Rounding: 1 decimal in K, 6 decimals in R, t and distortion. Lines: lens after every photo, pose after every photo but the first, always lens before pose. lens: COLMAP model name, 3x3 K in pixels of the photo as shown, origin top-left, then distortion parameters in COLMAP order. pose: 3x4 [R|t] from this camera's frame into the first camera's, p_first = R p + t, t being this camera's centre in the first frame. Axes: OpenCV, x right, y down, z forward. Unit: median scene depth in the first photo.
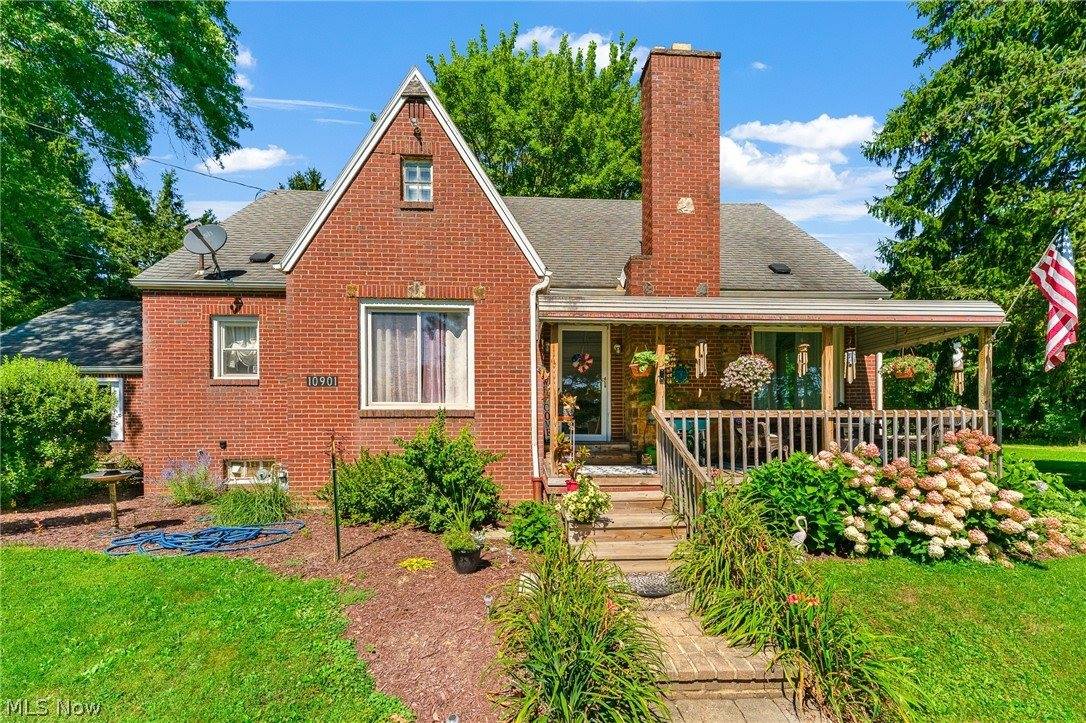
lens RADIAL K [[442.5, 0, 510.6], [0, 442.5, 411.4], [0, 0, 1]] dist [-0.001943, 0.000232]
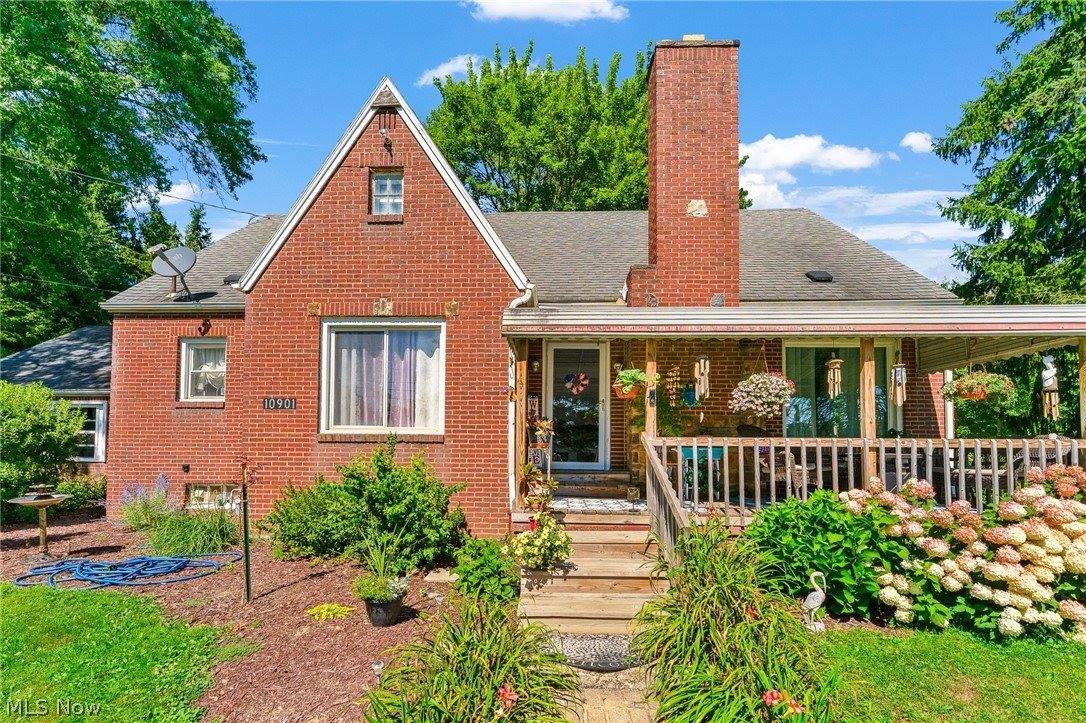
lens RADIAL K [[442.5, 0, 491.7], [0, 442.5, 421.0], [0, 0, 1]] dist [-0.001943, 0.000232]
pose [[0.992258, 0.004647, -0.124110, 0.132584], [-0.008362, 0.999532, -0.029424, -0.005937], [0.123915, 0.030234, 0.991832, 0.098052]]
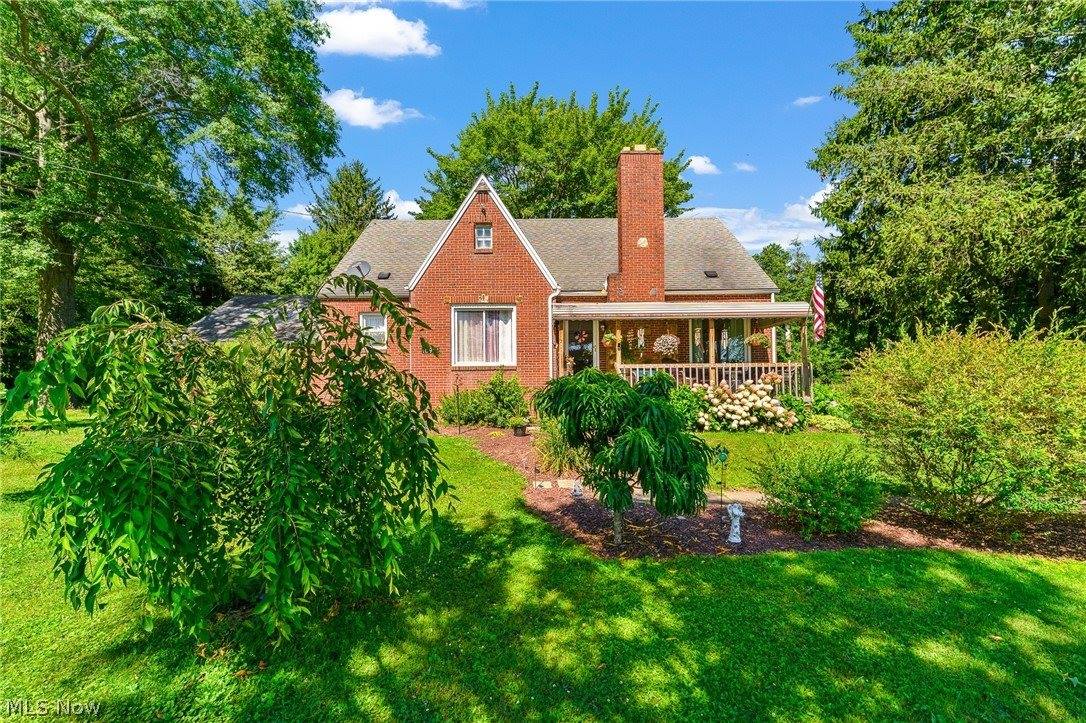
lens RADIAL K [[442.5, 0, 630.7], [0, 442.5, 344.8], [0, 0, 1]] dist [-0.001943, 0.000232]
pose [[0.974750, -0.002802, 0.223281, -0.032230], [0.015754, 0.998293, -0.056248, 0.019969], [-0.222742, 0.058345, 0.973130, -0.831407]]
